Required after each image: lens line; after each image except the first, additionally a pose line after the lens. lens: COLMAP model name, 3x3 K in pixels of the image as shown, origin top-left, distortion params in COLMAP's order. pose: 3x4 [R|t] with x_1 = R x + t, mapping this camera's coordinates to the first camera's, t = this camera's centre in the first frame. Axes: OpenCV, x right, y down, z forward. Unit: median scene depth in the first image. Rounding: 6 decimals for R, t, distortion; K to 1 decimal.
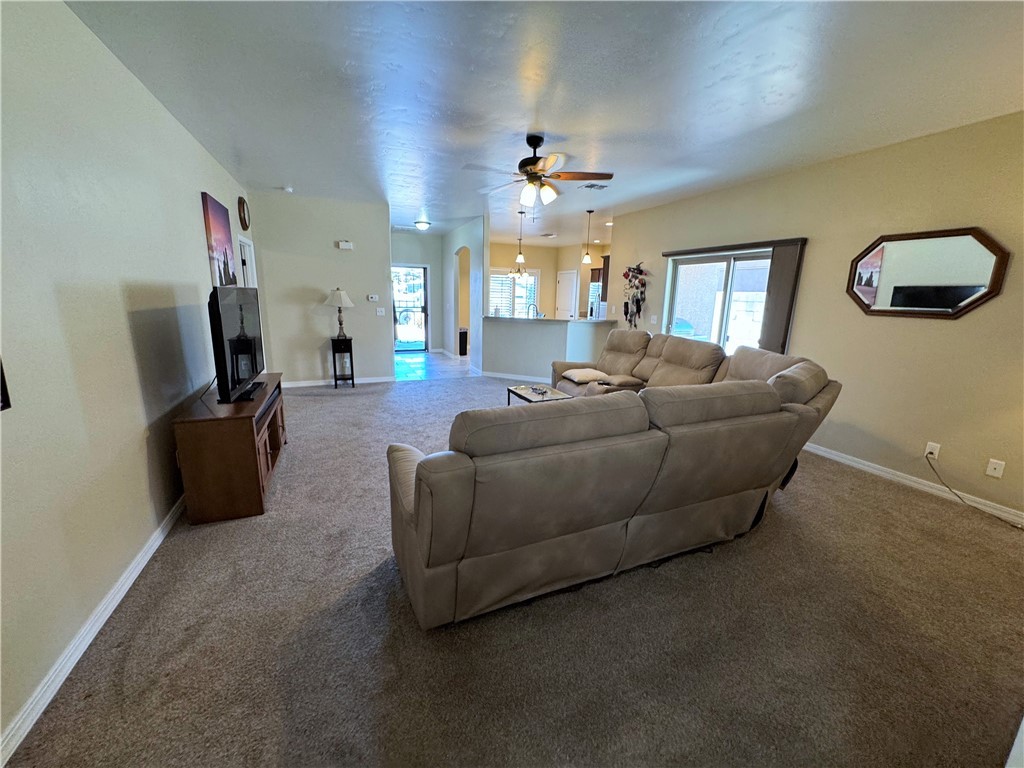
lens RADIAL K [[410.9, 0, 512.0], [0, 410.9, 384.0], [0, 0, 1]] dist [-0.001272, -0.000452]
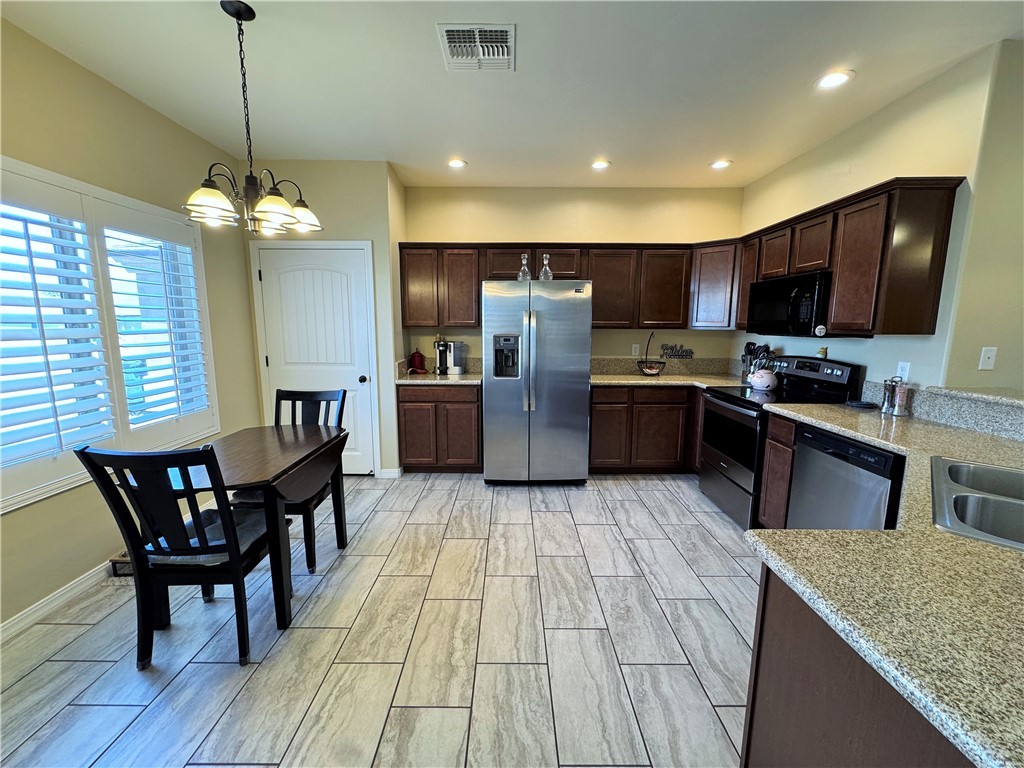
lens RADIAL K [[410.9, 0, 512.0], [0, 410.9, 384.0], [0, 0, 1]] dist [-0.001272, -0.000452]
pose [[0.382213, -0.154834, 0.911010, -0.122886], [0.203036, 0.975843, 0.080669, -0.183266], [-0.901493, 0.154135, 0.404417, 0.846155]]
